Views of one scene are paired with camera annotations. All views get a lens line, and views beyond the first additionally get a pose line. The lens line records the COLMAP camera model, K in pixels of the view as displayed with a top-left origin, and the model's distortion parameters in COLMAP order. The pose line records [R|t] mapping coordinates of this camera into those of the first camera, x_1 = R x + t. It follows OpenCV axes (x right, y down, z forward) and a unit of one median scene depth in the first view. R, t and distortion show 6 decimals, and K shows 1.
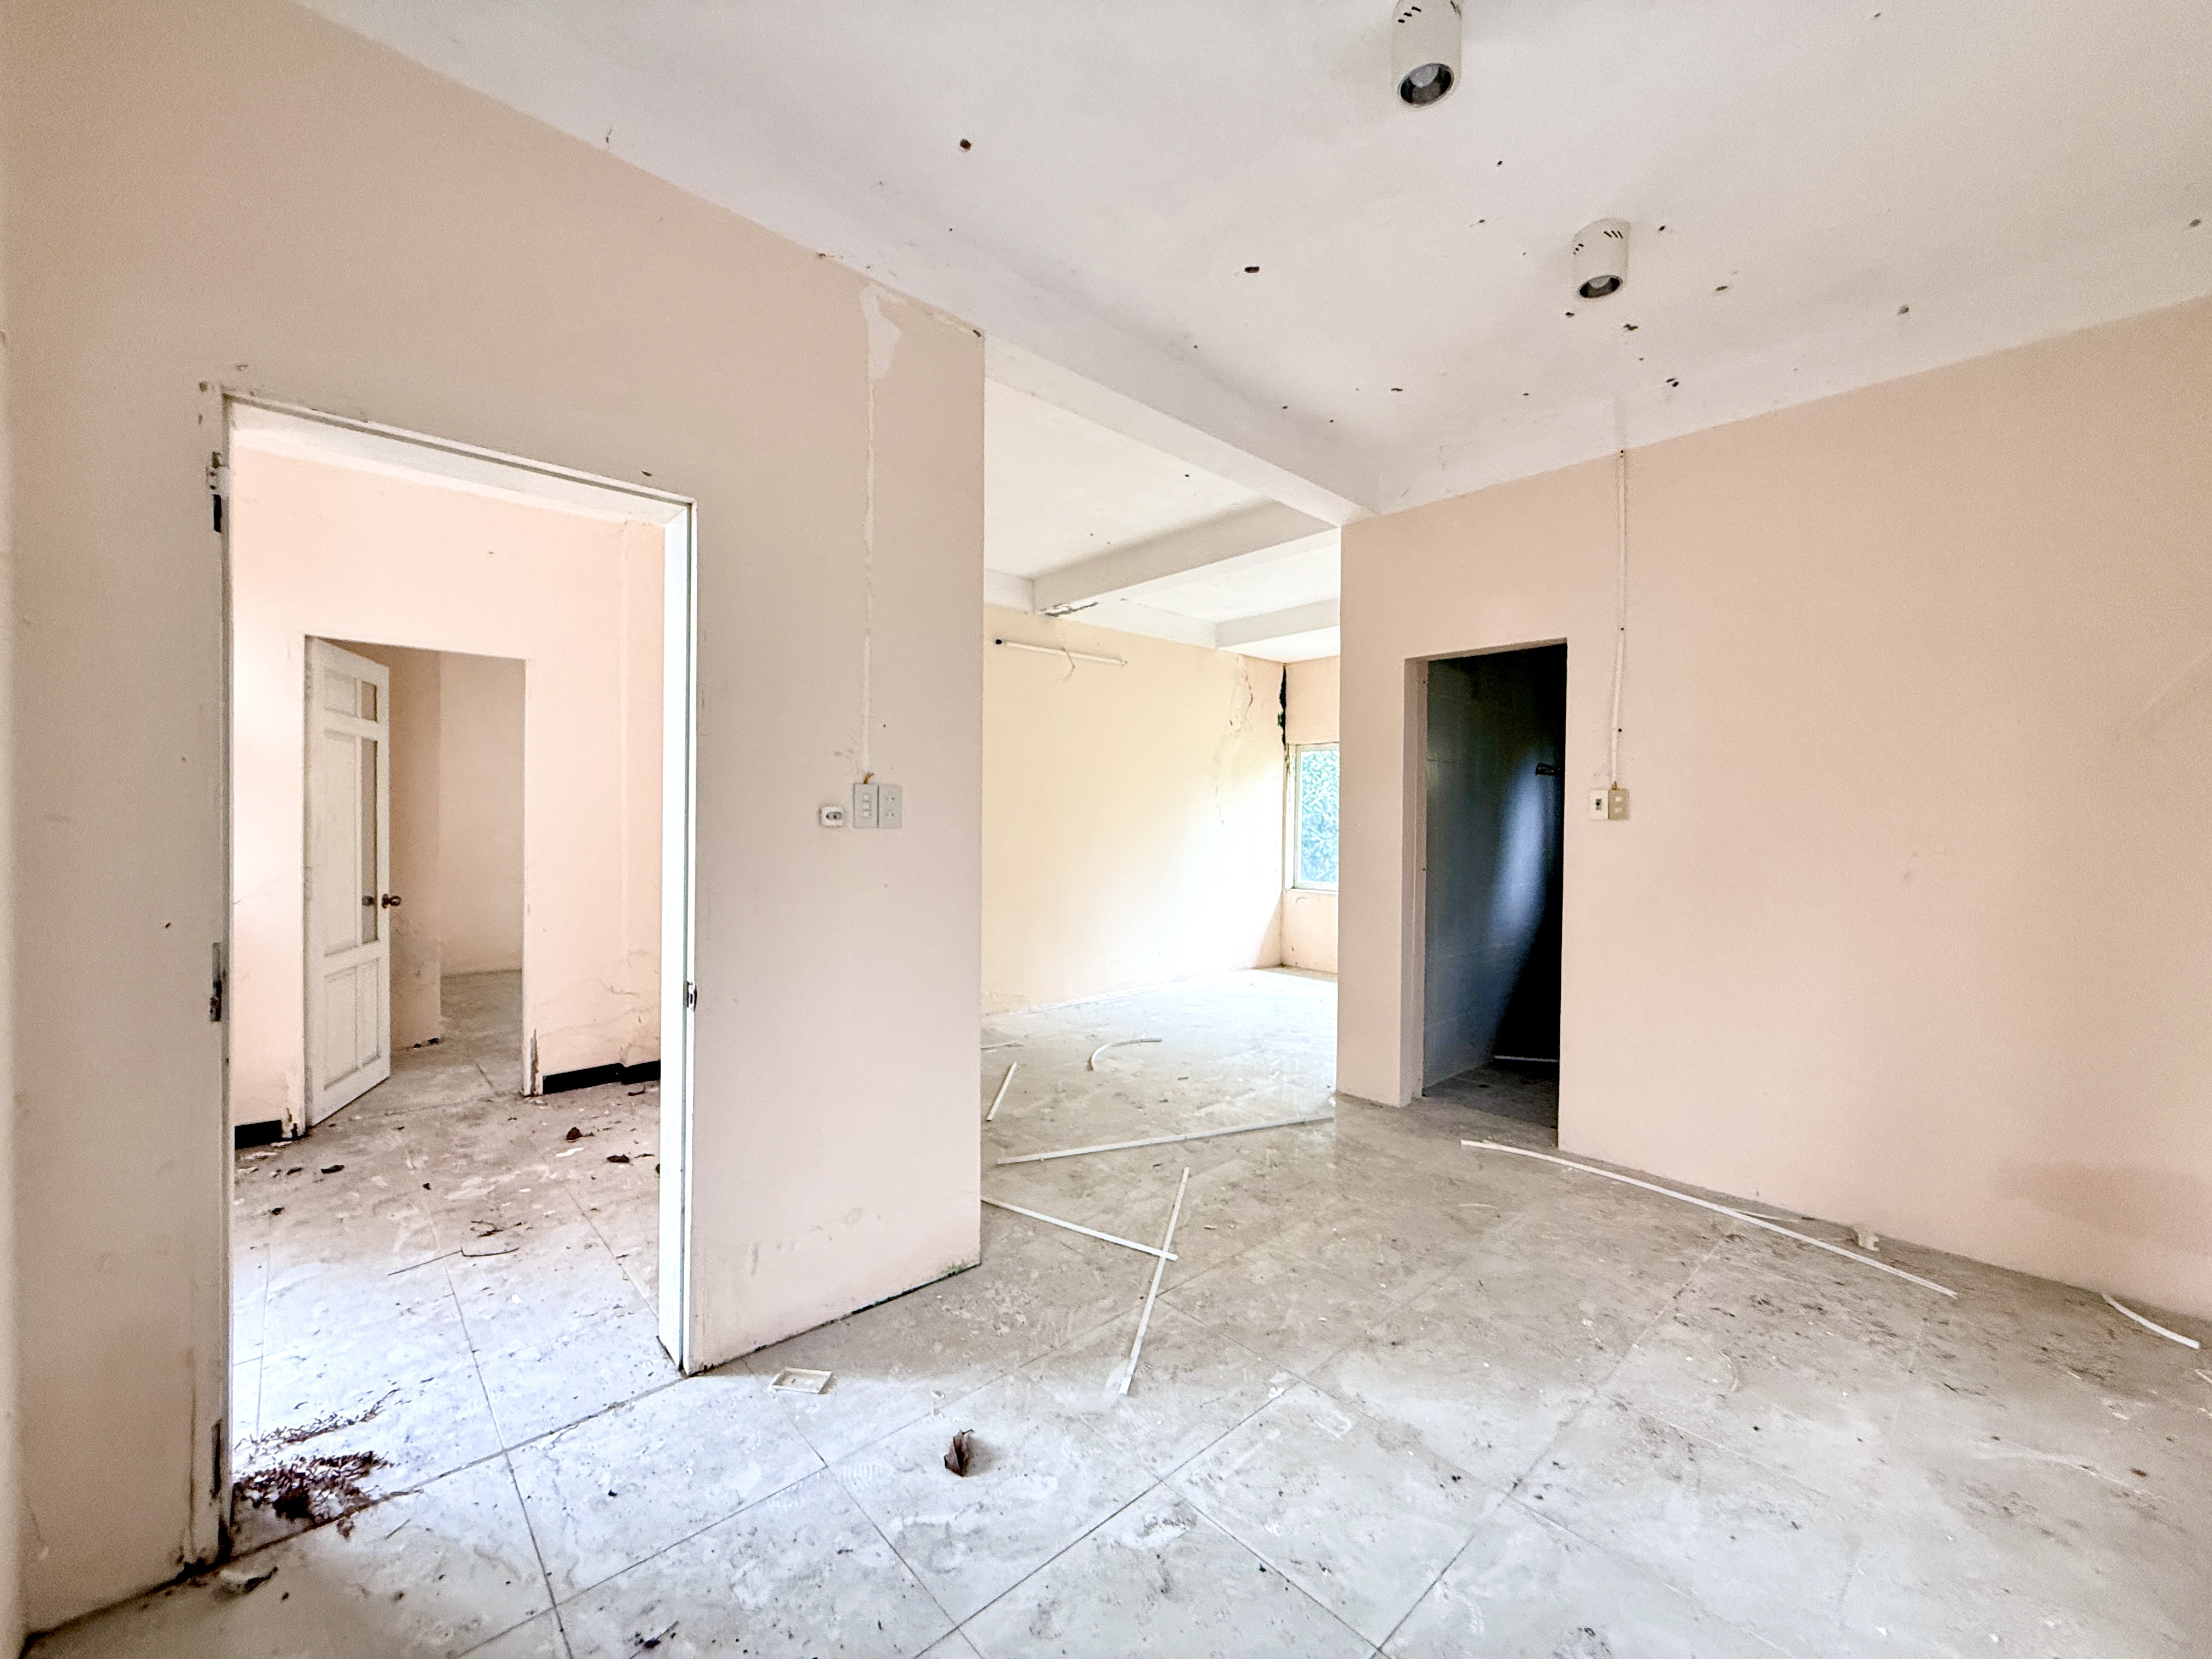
lens RADIAL K [[882.6, 0, 1100.6], [0, 882.6, 831.6], [0, 0, 1]] dist [0.001560, -0.000146]
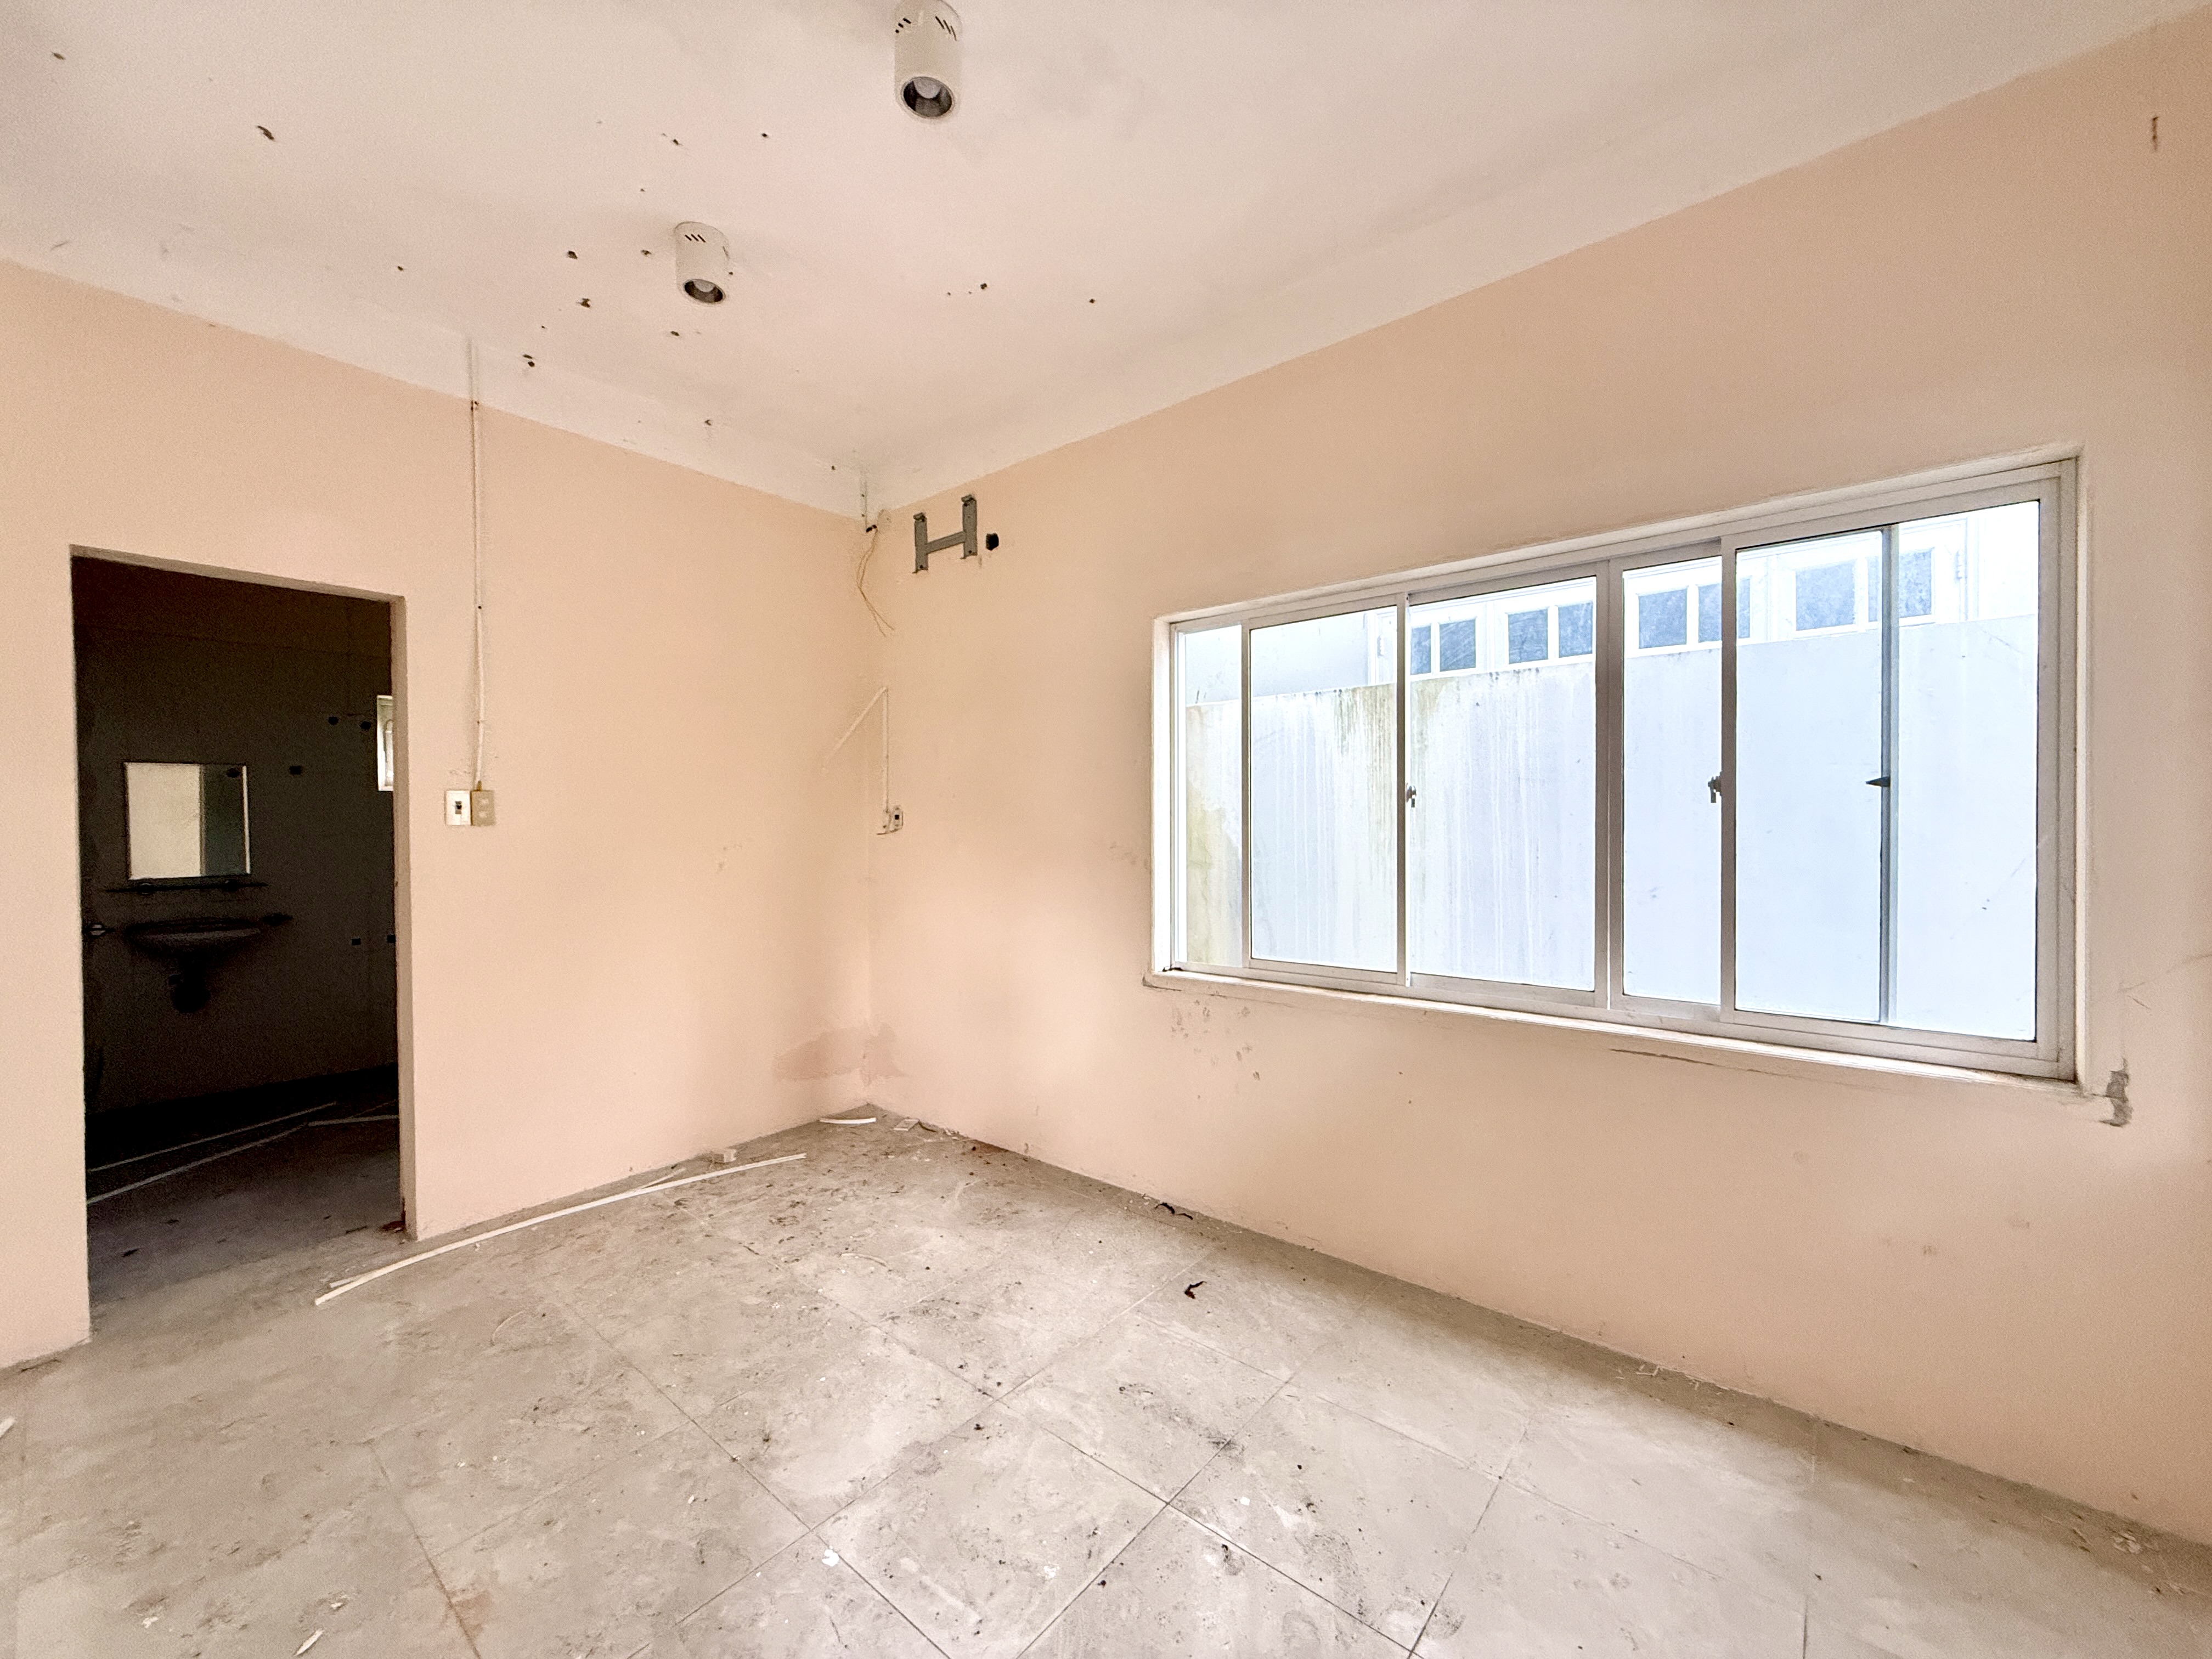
lens RADIAL K [[882.6, 0, 1100.6], [0, 882.6, 831.6], [0, 0, 1]] dist [0.001560, -0.000146]
pose [[-0.134591, -0.021243, 0.990673, -0.465996], [0.021892, 0.999462, 0.024406, -0.019747], [-0.990659, 0.024973, -0.134054, 0.664253]]
